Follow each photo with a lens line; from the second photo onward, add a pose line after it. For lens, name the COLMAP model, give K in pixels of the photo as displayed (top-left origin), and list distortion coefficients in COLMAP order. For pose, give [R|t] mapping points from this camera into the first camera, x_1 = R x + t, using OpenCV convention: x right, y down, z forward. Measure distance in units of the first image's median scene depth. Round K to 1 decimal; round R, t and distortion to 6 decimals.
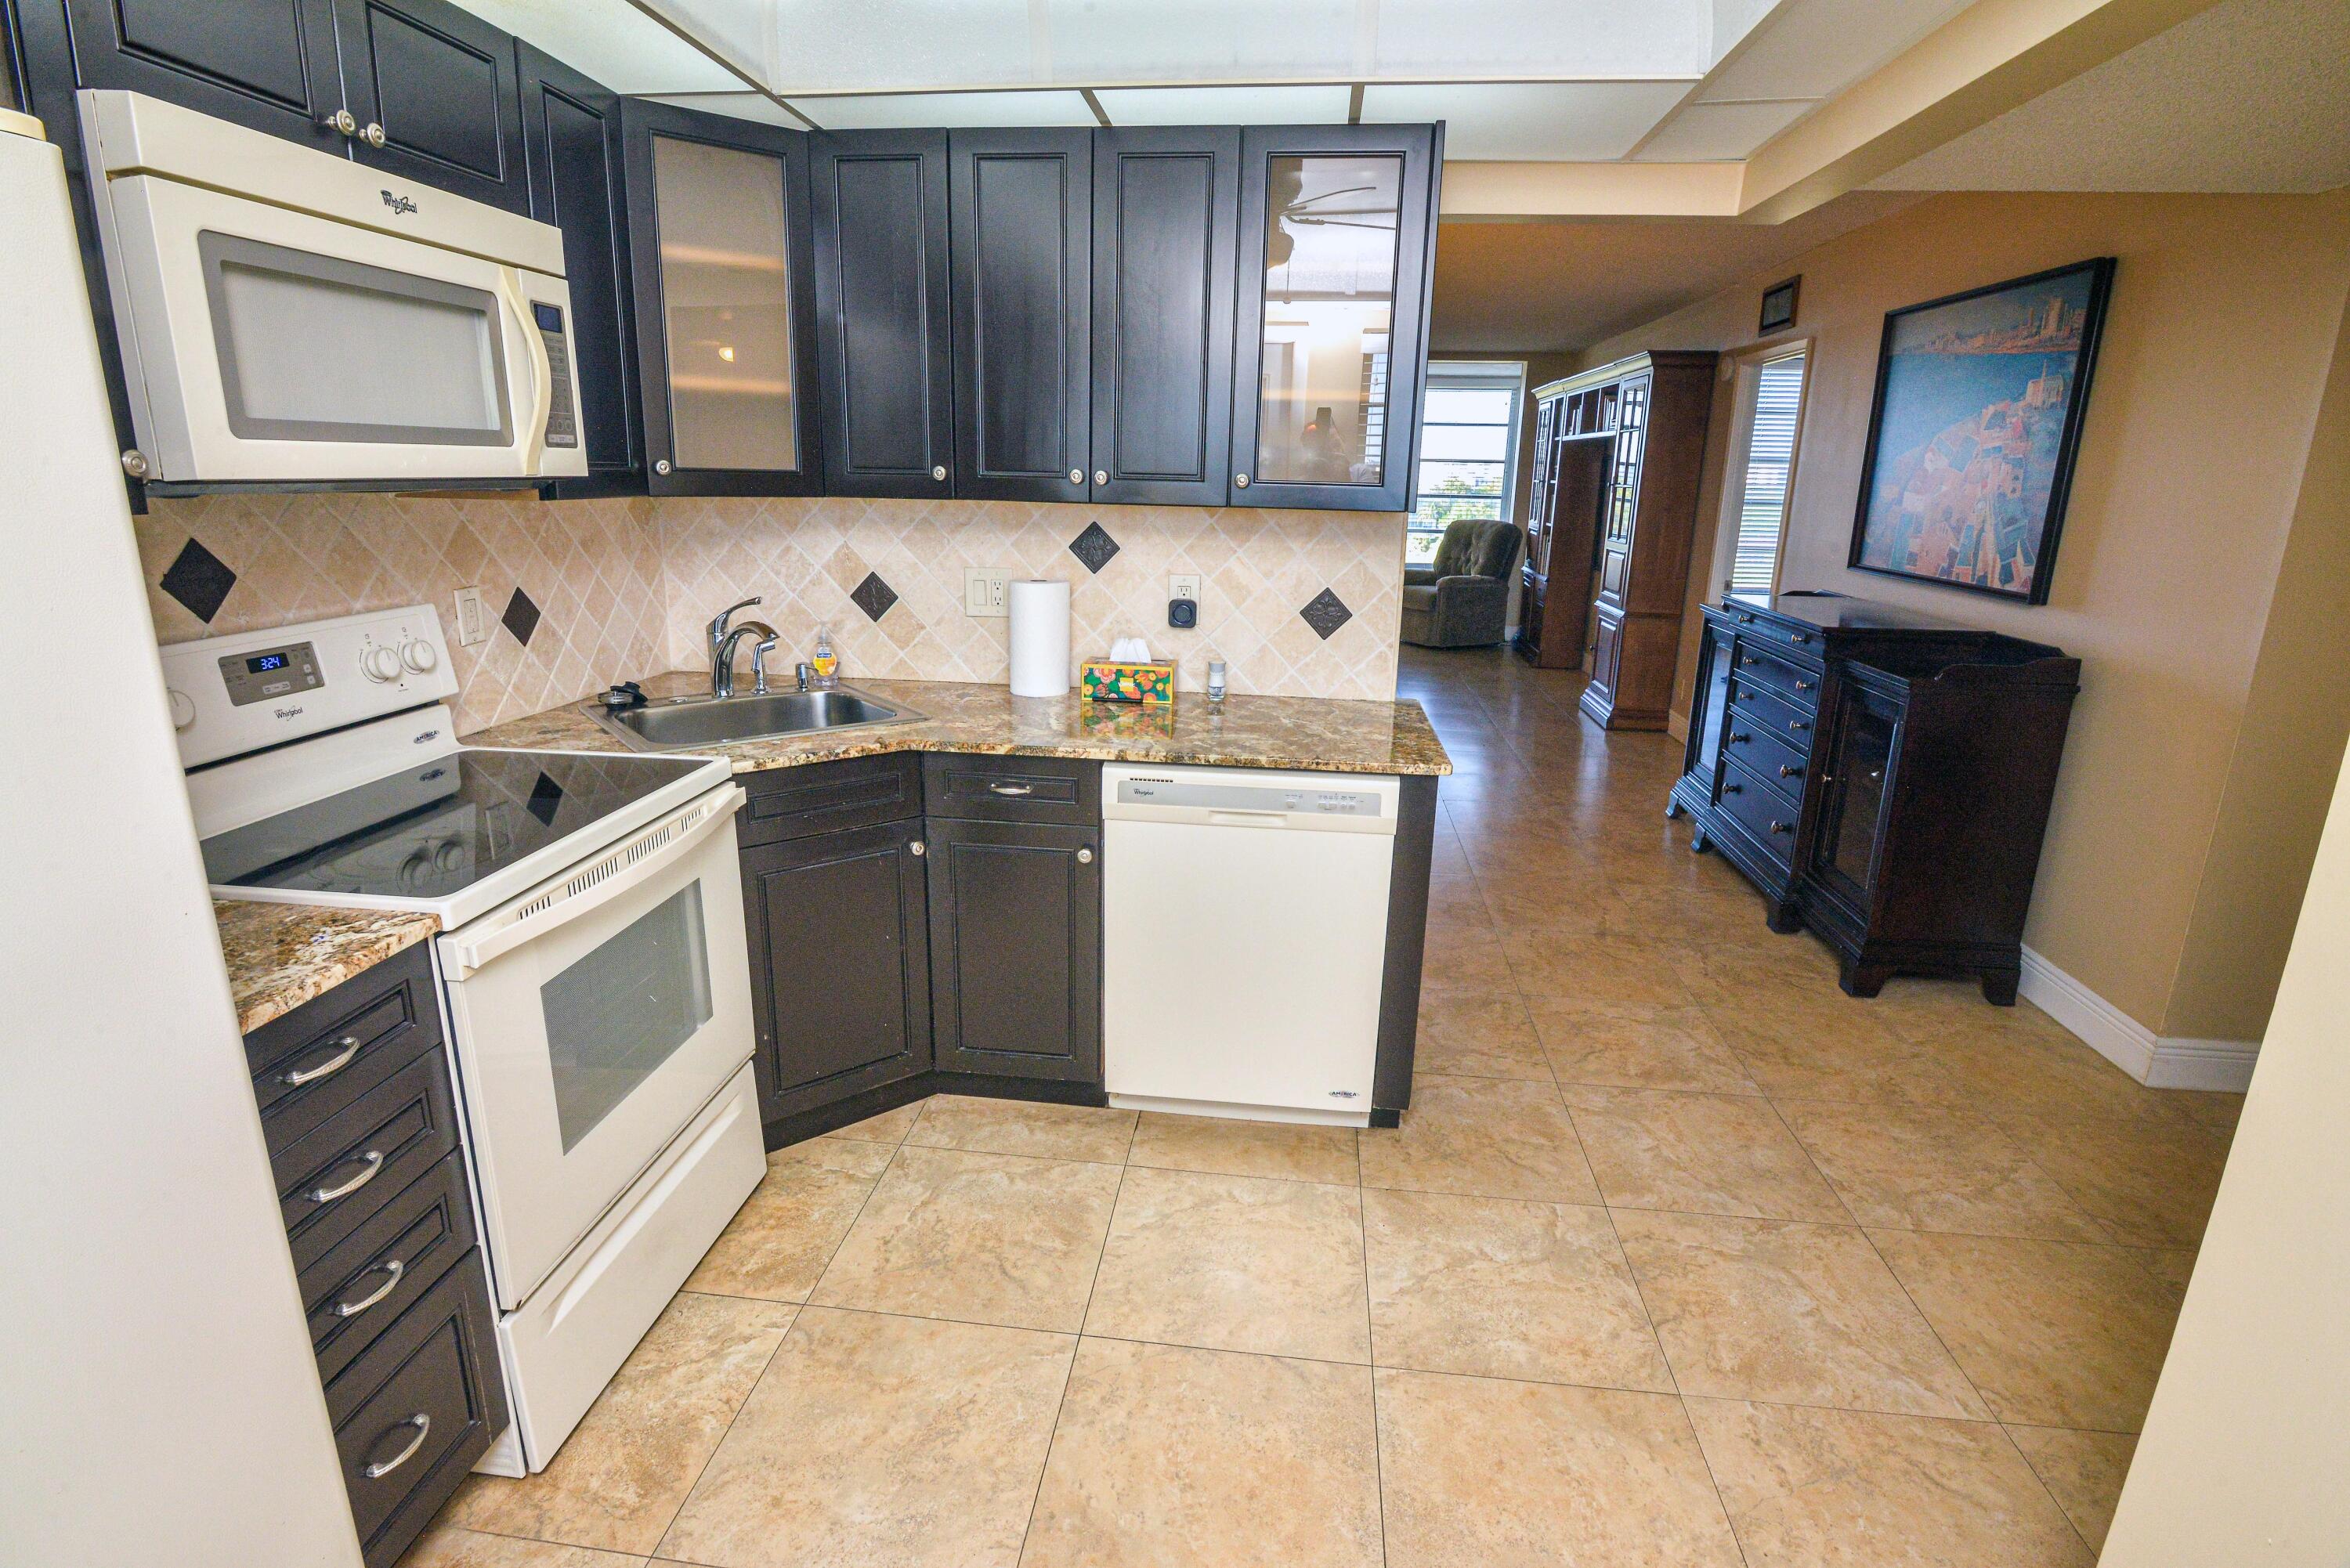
lens RADIAL K [[1138.7, 0, 1174.2], [0, 1138.7, 773.4], [0, 0, 1]] dist [-0.021822, 0.000271]
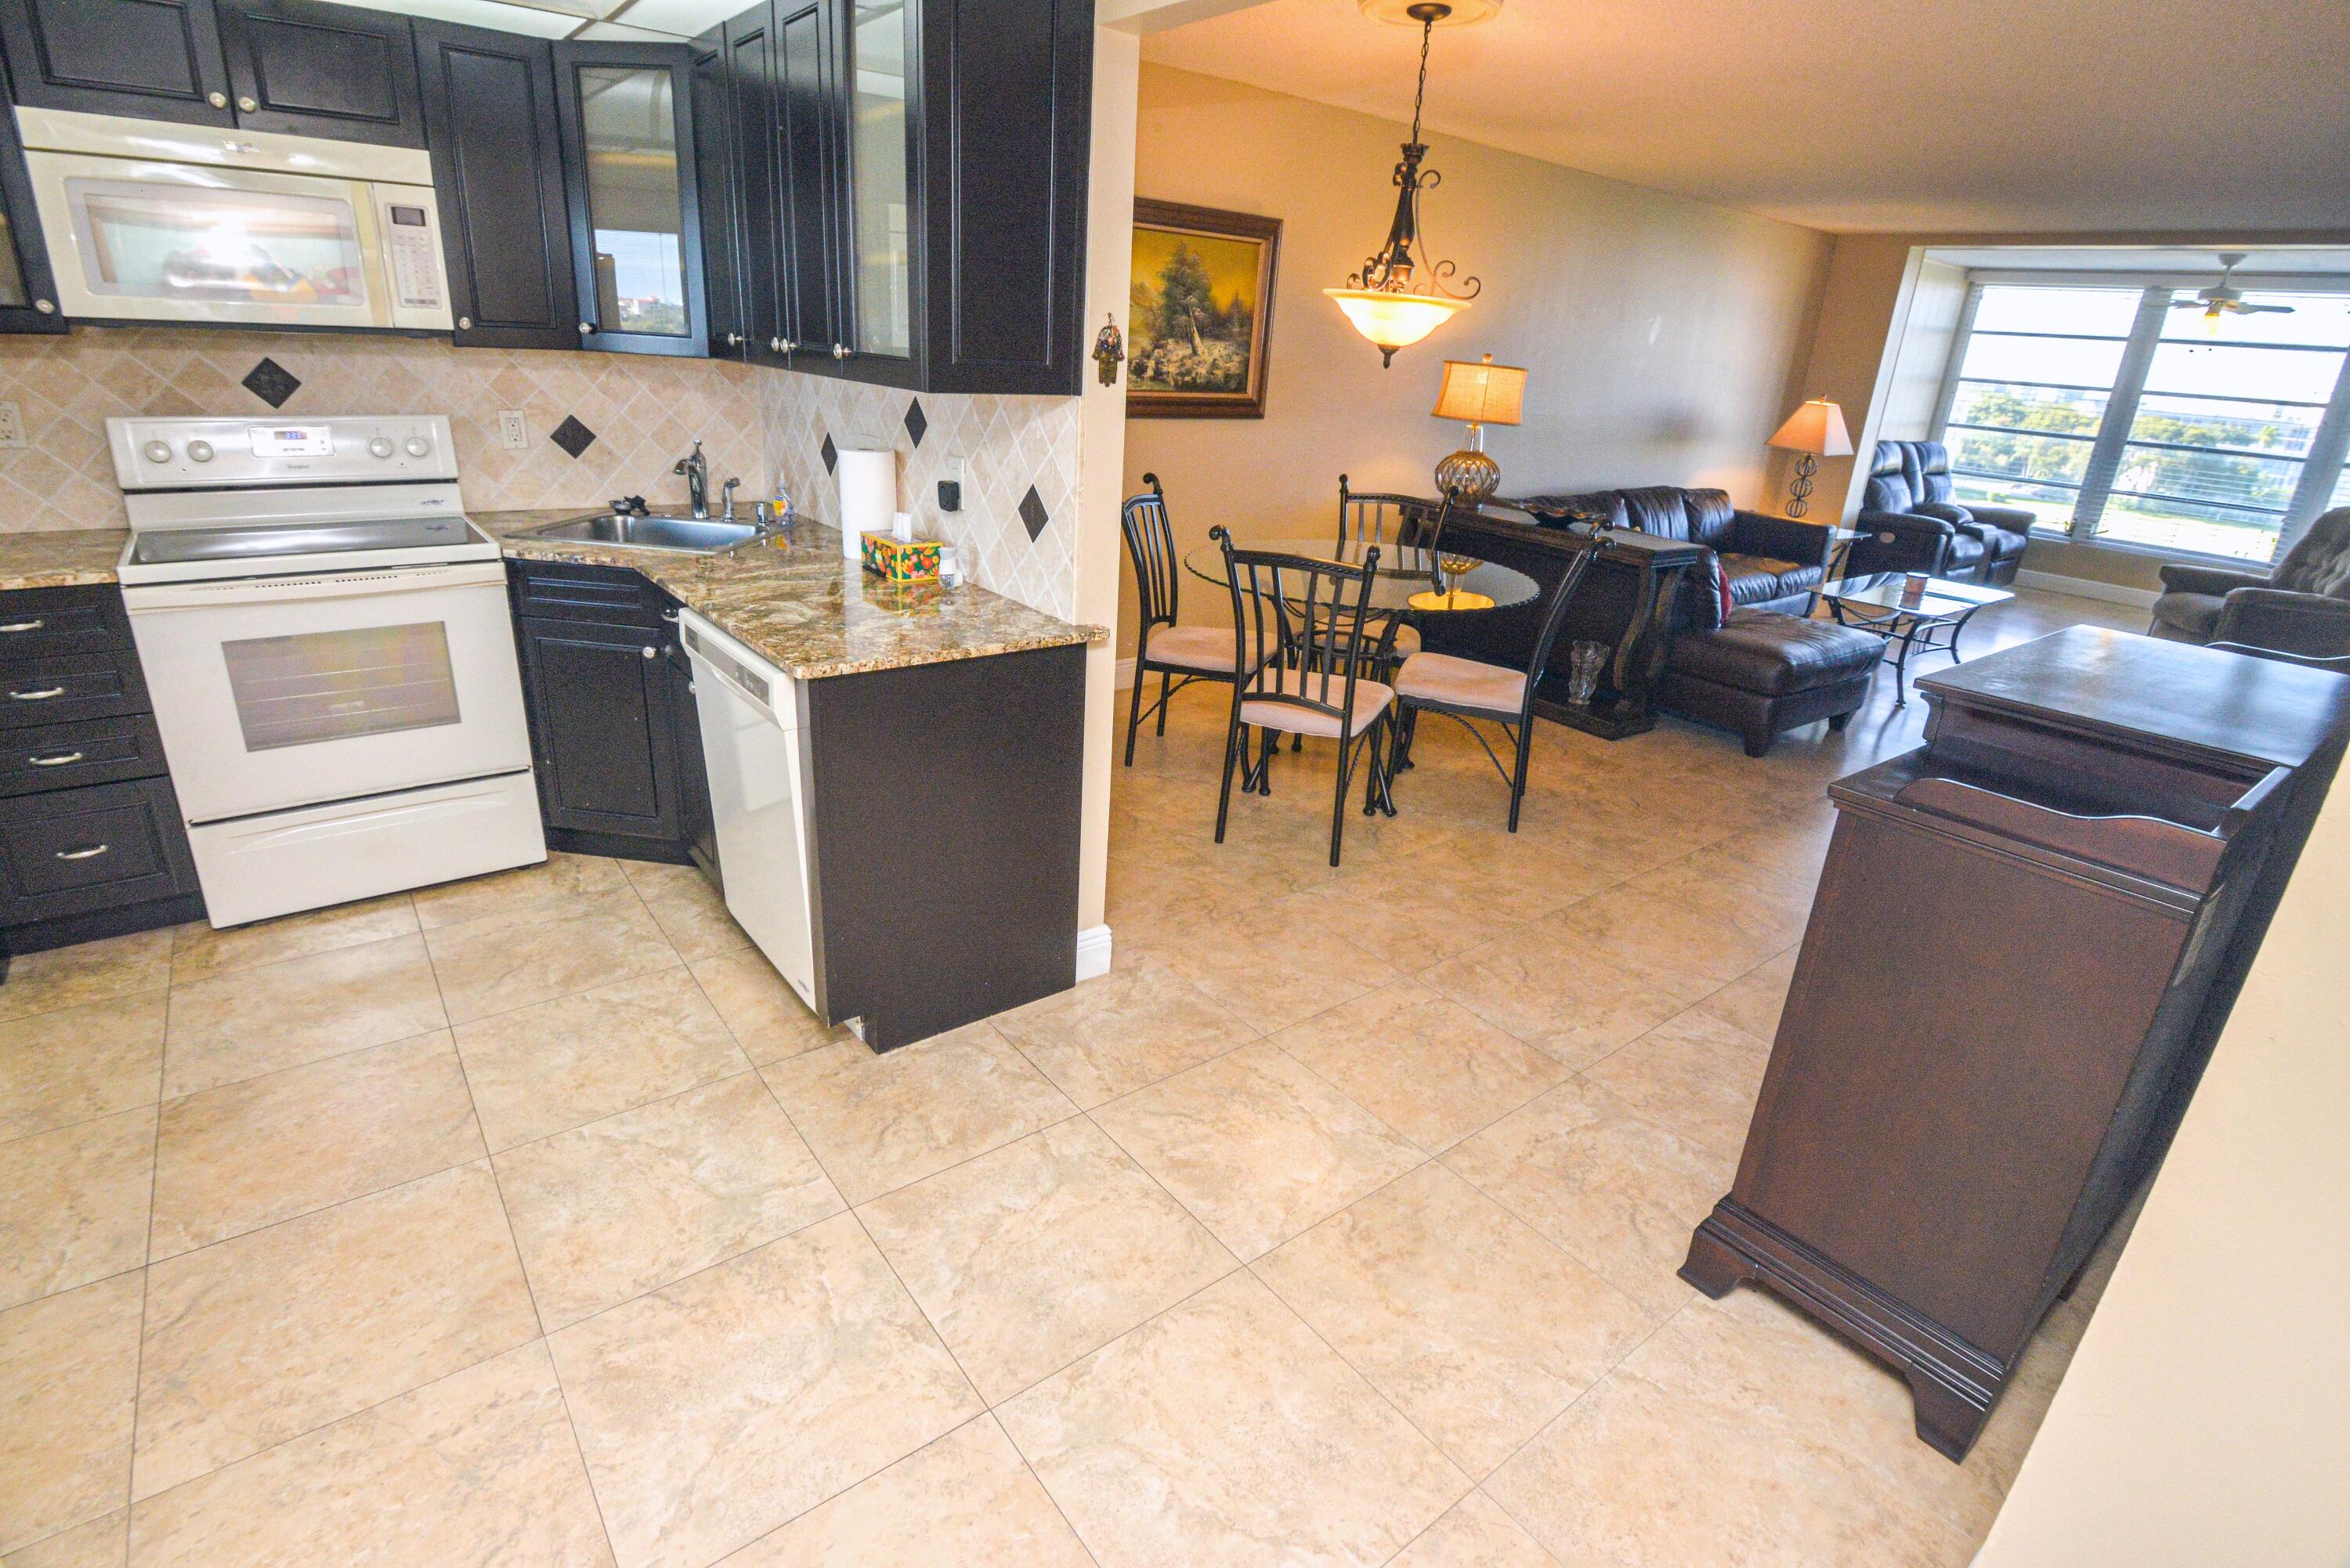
lens RADIAL K [[1138.7, 0, 1162.4], [0, 1138.7, 768.5], [0, 0, 1]] dist [-0.021822, 0.000271]
pose [[0.697452, 0.270694, -0.663541, 0.989436], [-0.226640, 0.961709, 0.154110, -0.125346], [0.679849, 0.042901, 0.732096, 0.488114]]
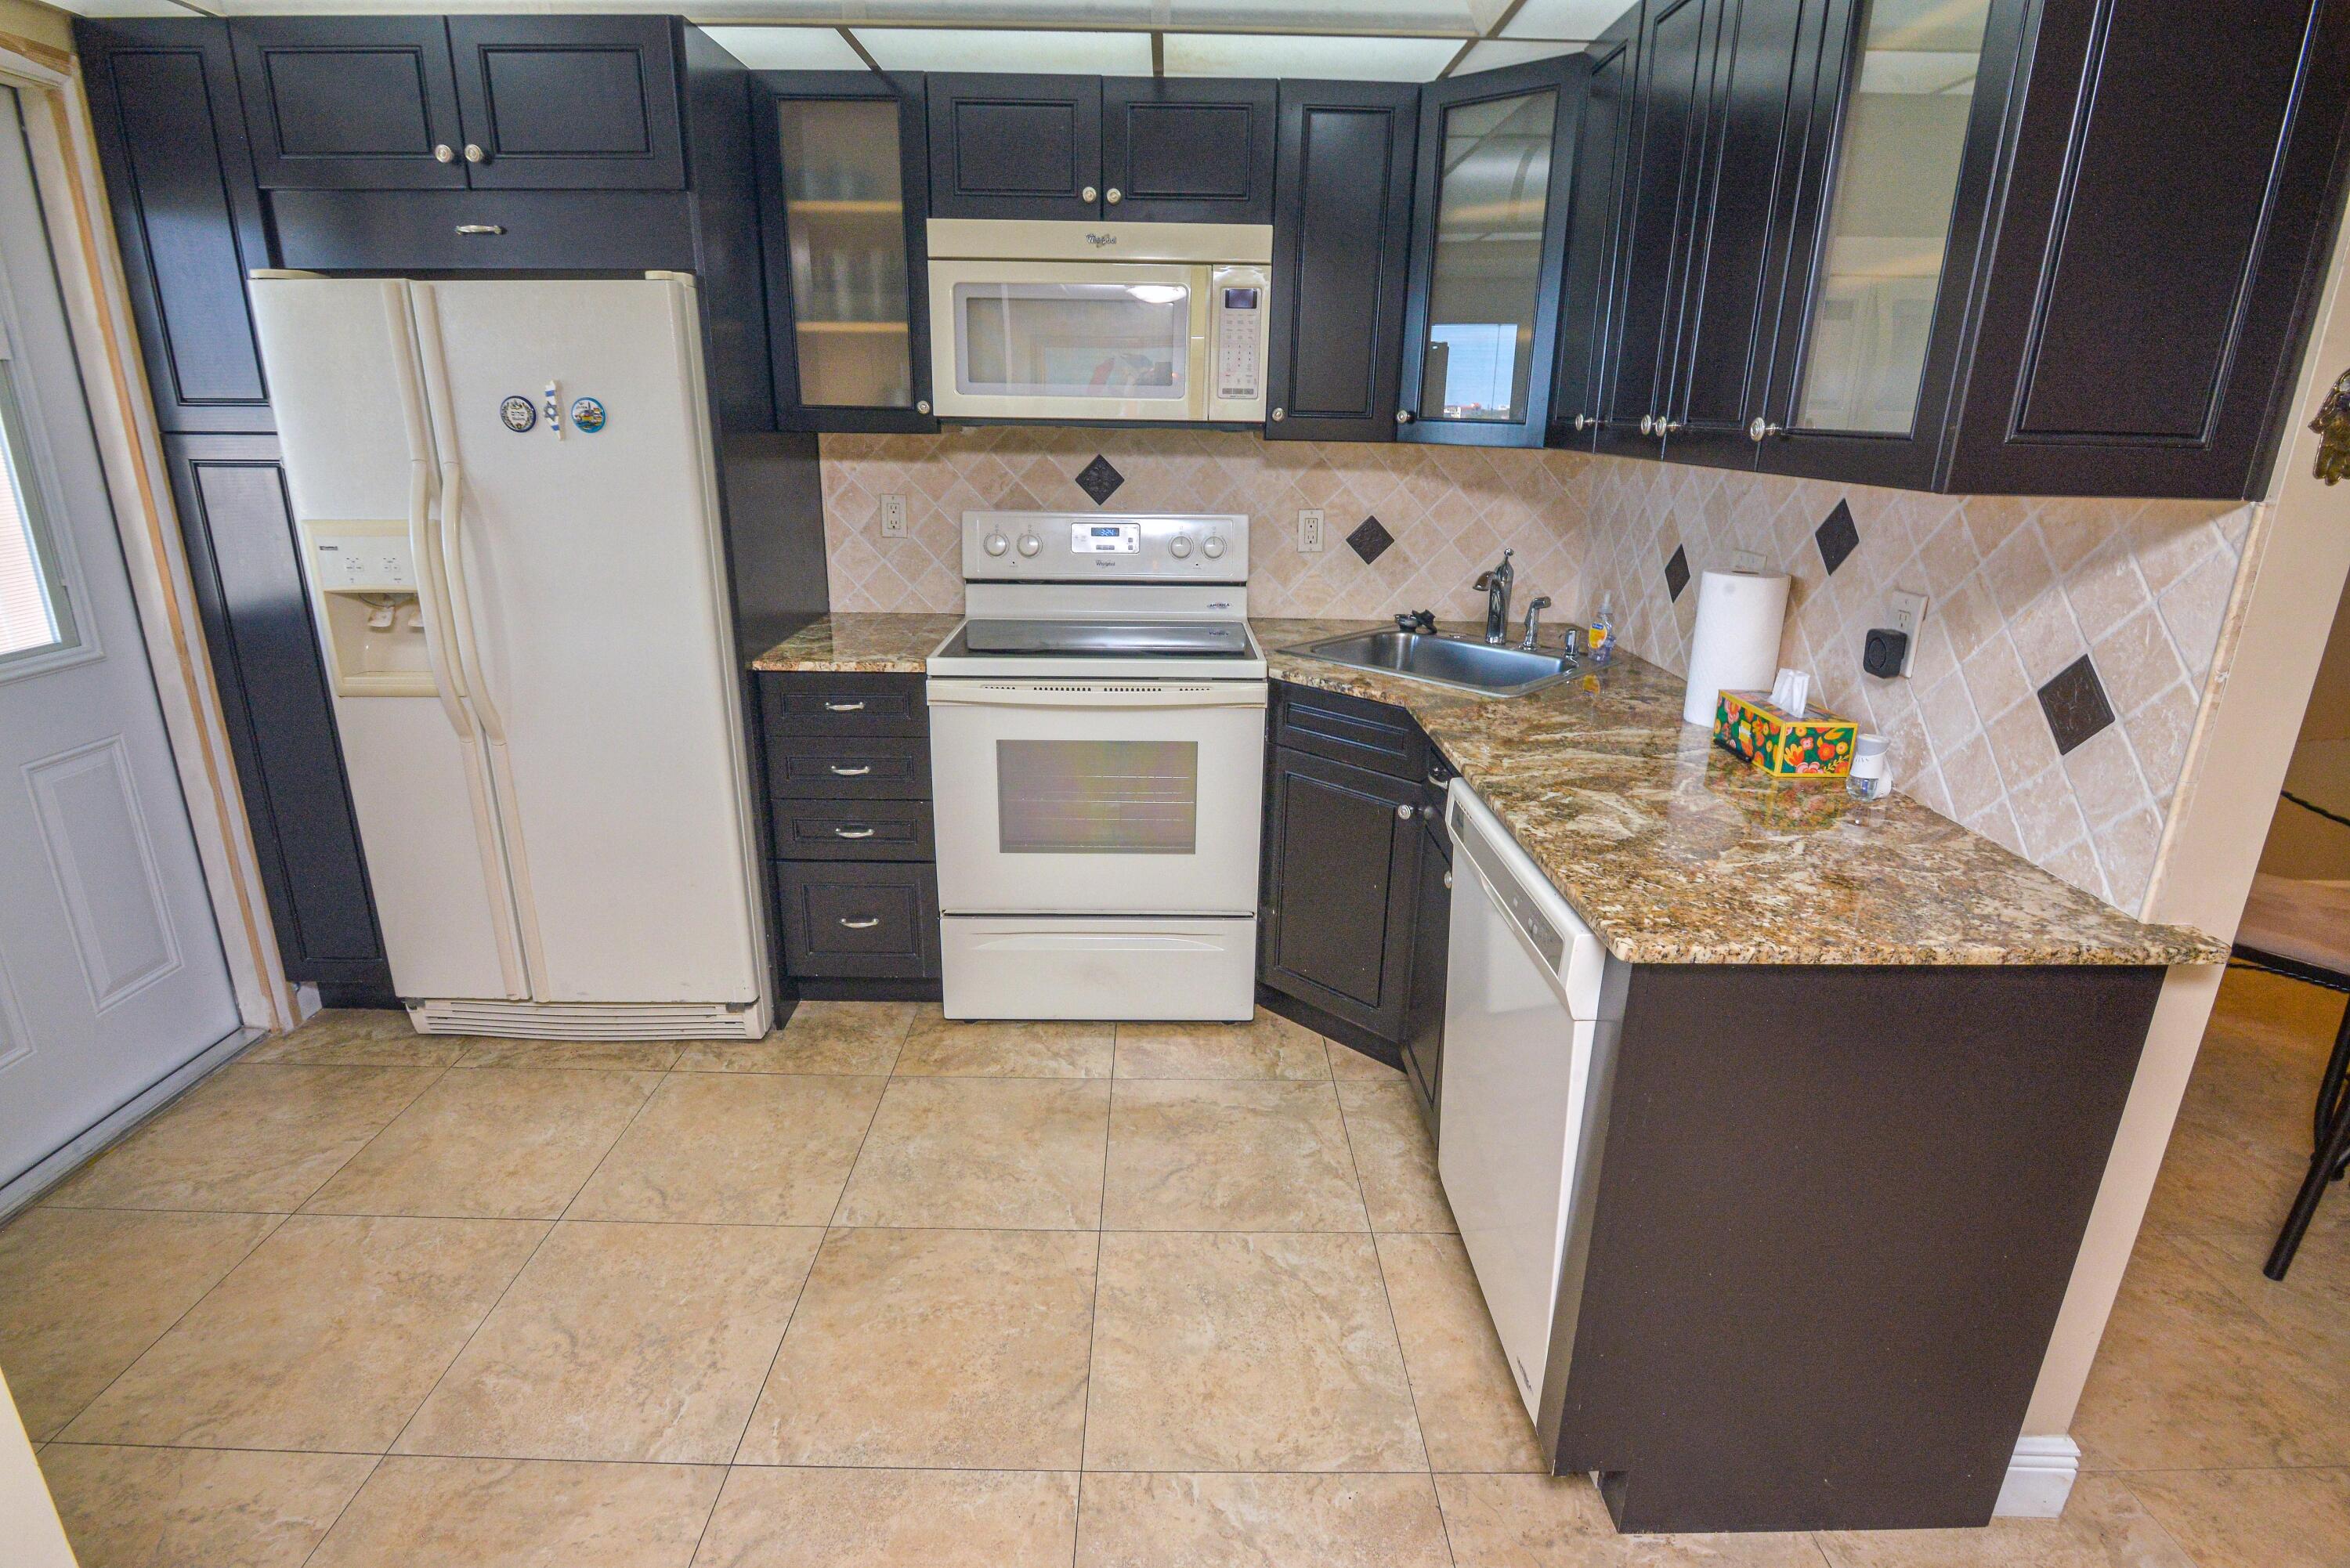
lens RADIAL K [[1138.7, 0, 1166.4], [0, 1138.7, 769.3], [0, 0, 1]] dist [-0.021822, 0.000271]
pose [[0.122452, 0.280134, -0.952119, 0.655604], [-0.270771, 0.932375, 0.239501, -0.143671], [0.954824, 0.228479, 0.190023, 0.610966]]
